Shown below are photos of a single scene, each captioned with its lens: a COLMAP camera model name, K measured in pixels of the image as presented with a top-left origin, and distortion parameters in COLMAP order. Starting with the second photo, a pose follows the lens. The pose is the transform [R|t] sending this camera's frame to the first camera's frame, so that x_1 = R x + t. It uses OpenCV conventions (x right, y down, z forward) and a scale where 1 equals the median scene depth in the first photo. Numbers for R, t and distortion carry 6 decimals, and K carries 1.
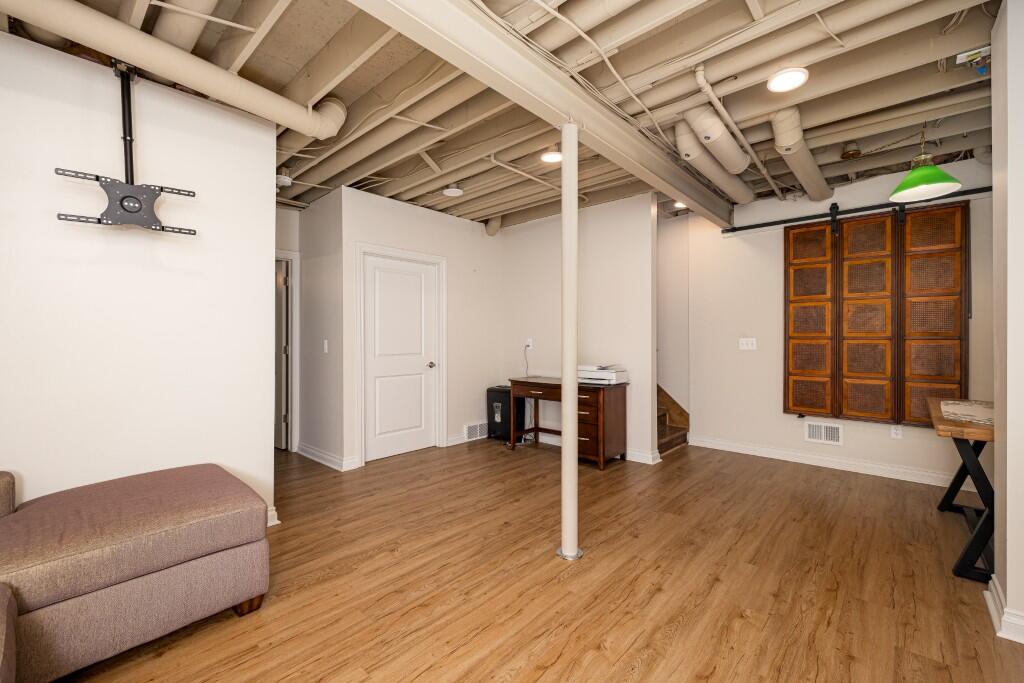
lens RADIAL K [[433.6, 0, 509.7], [0, 433.6, 342.3], [0, 0, 1]] dist [-0.001873, -0.001450]
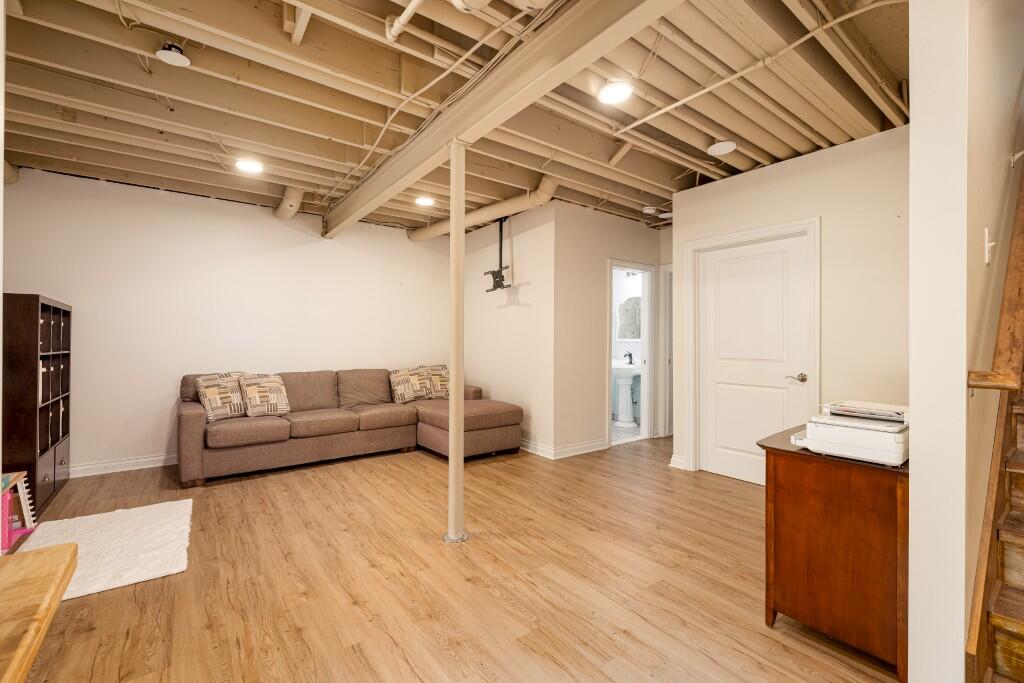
lens RADIAL K [[433.6, 0, 509.3], [0, 433.6, 337.8], [0, 0, 1]] dist [-0.001873, -0.001450]
pose [[-0.187969, -0.002571, -0.982172, 1.206456], [-0.009467, 0.999955, -0.000806, -0.014001], [0.982129, 0.009147, -0.187985, 1.359778]]
